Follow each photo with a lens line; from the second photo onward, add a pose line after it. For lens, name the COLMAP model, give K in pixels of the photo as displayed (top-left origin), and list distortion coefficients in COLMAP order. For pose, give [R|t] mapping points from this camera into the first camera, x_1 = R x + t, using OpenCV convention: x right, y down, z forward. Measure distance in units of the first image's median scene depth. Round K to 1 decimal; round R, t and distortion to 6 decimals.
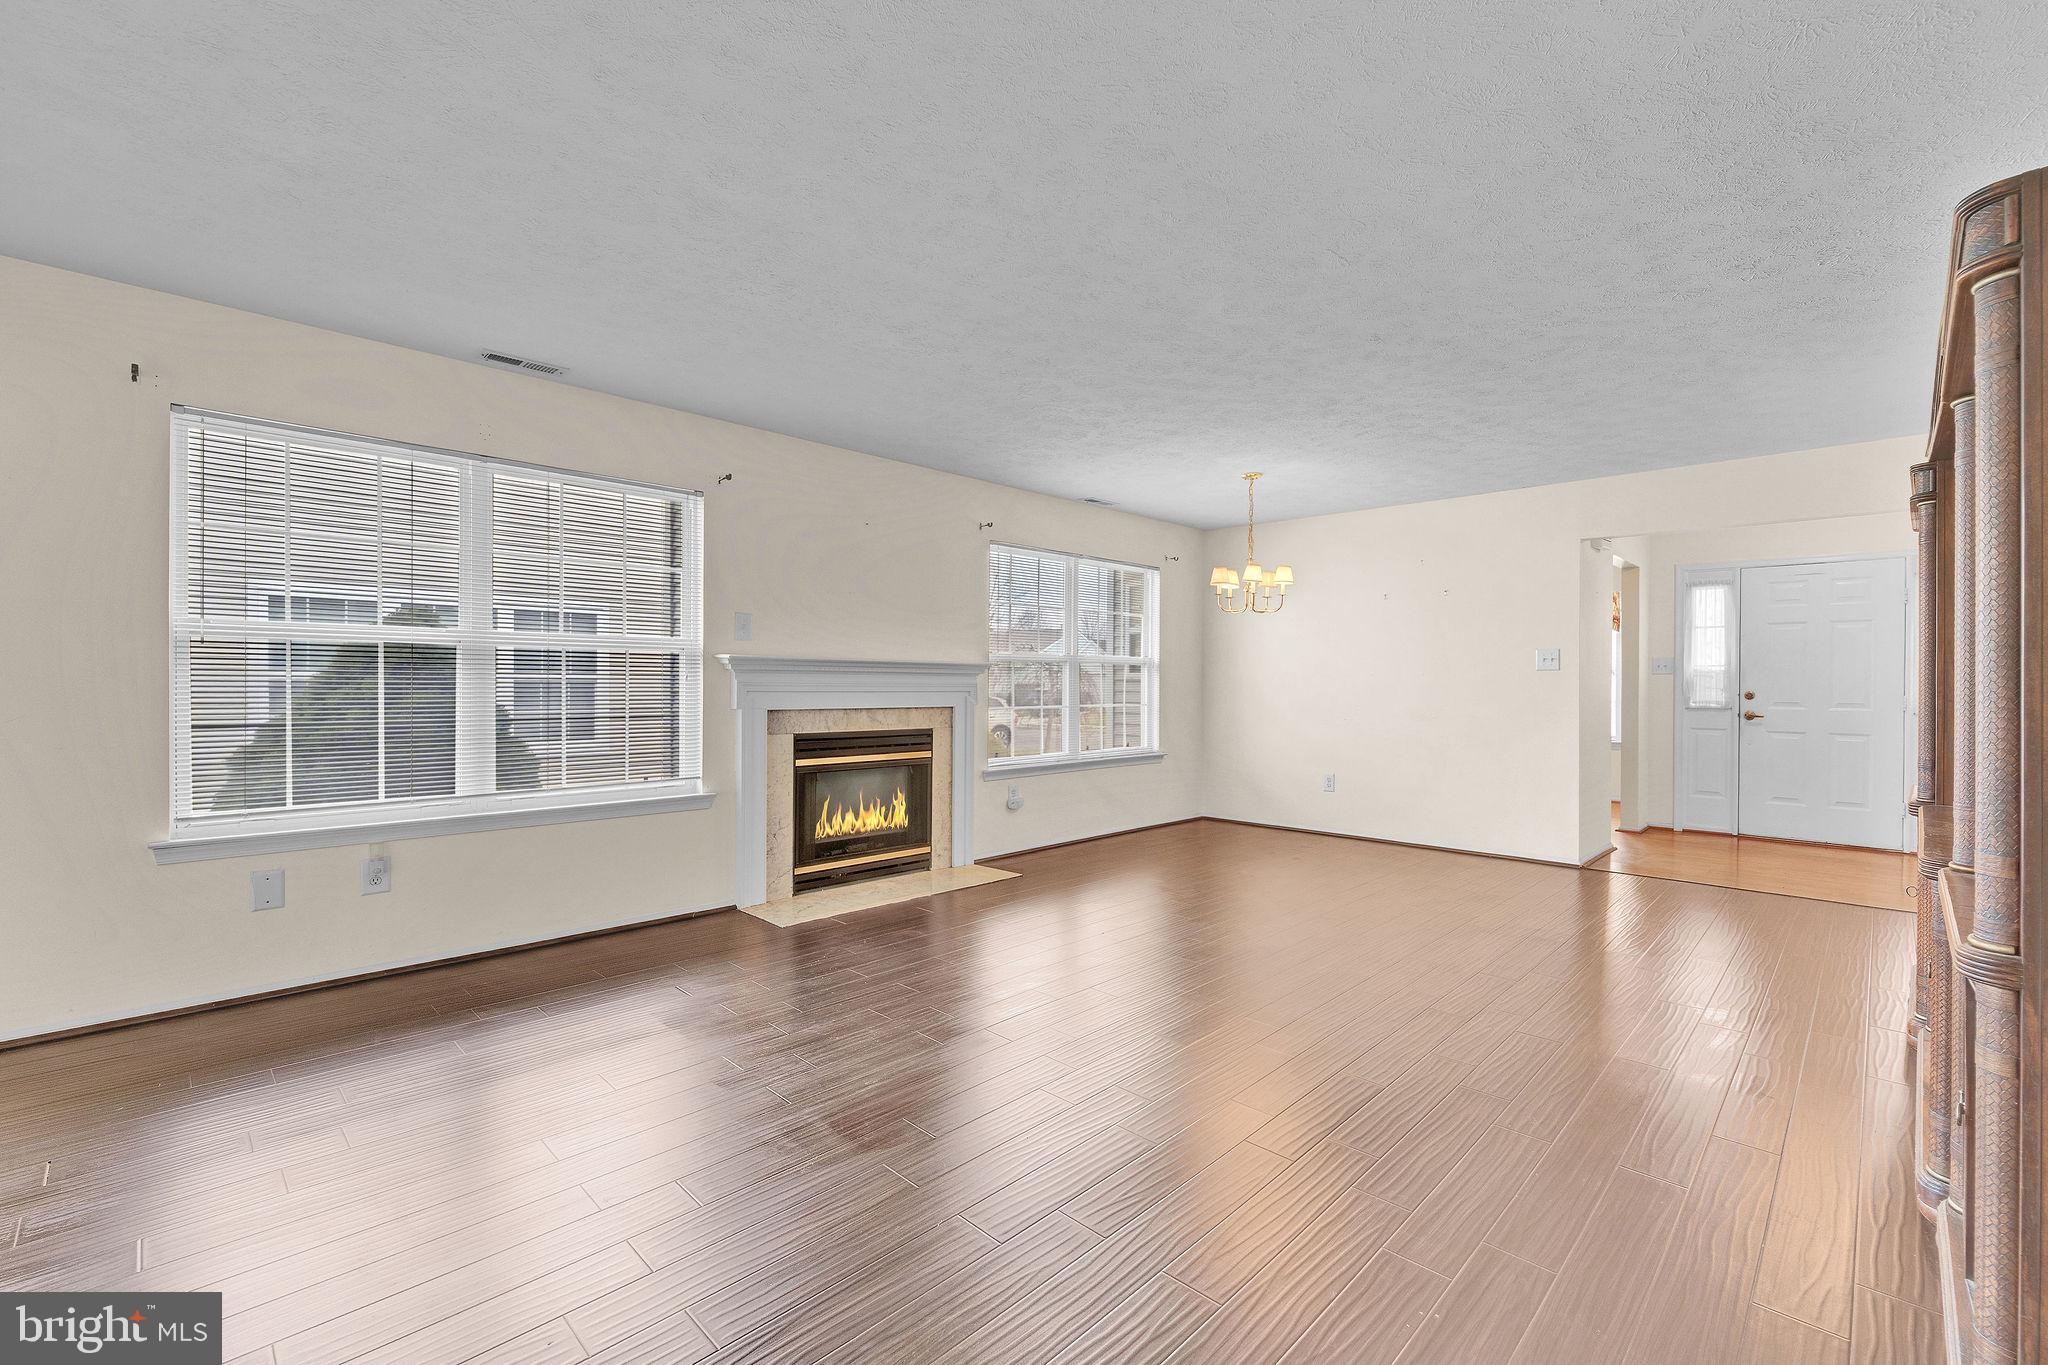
lens RADIAL K [[839.1, 0, 1033.0], [0, 839.1, 680.3], [0, 0, 1]] dist [0.004117, -0.002431]
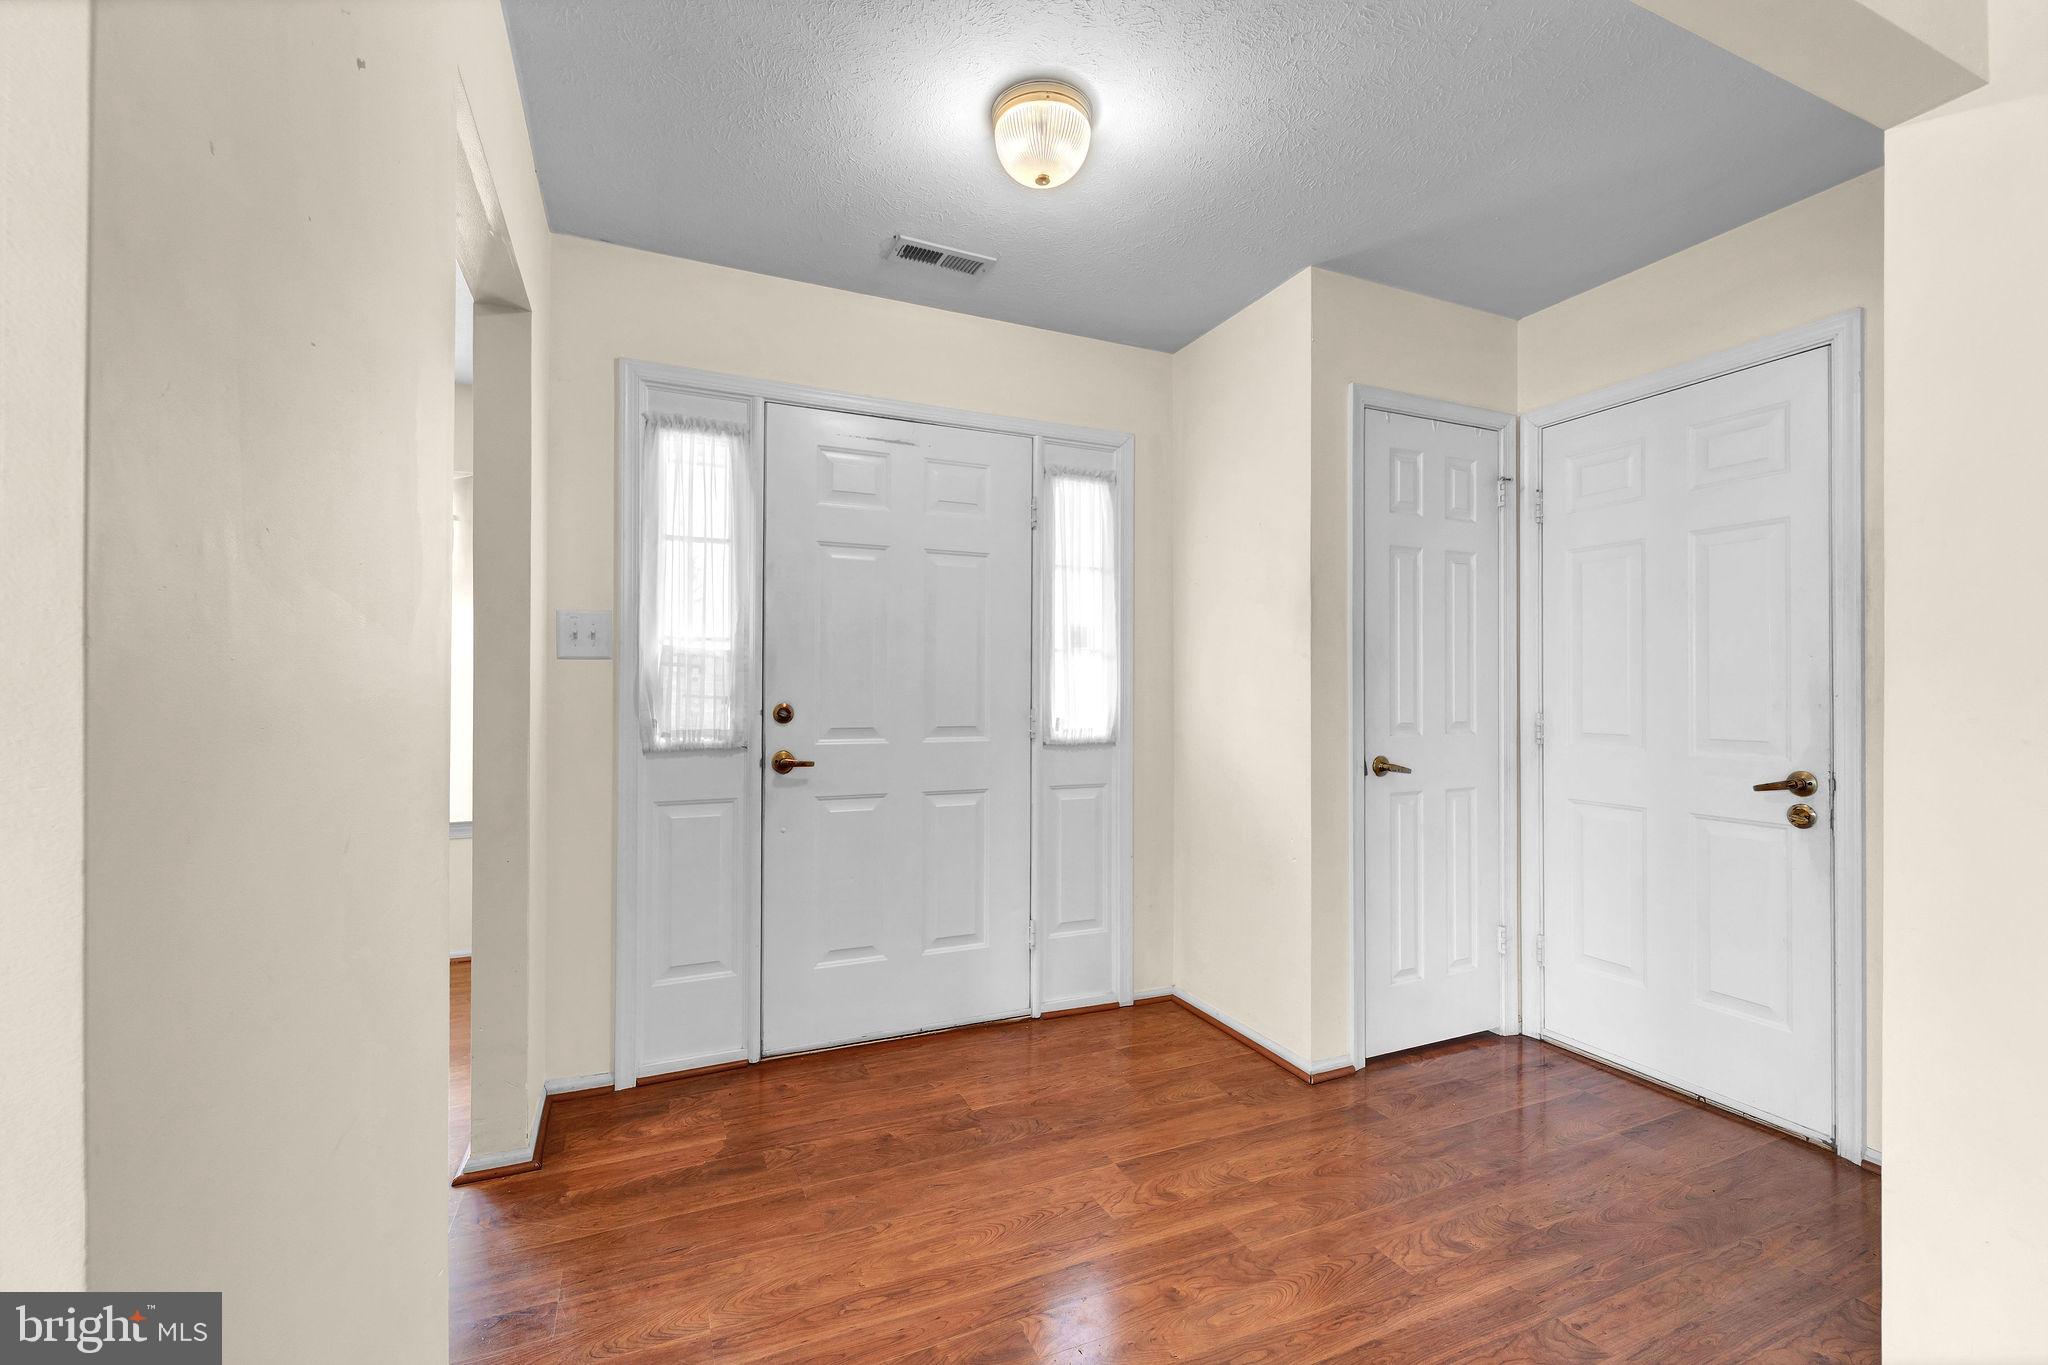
lens RADIAL K [[839.1, 0, 1016.2], [0, 839.1, 683.3], [0, 0, 1]] dist [0.004117, -0.002431]
pose [[0.371201, 0.000633, 0.928552, 0.656662], [-0.001411, 0.999999, -0.000118, 0.004458], [-0.928551, -0.001266, 0.371202, 0.944578]]
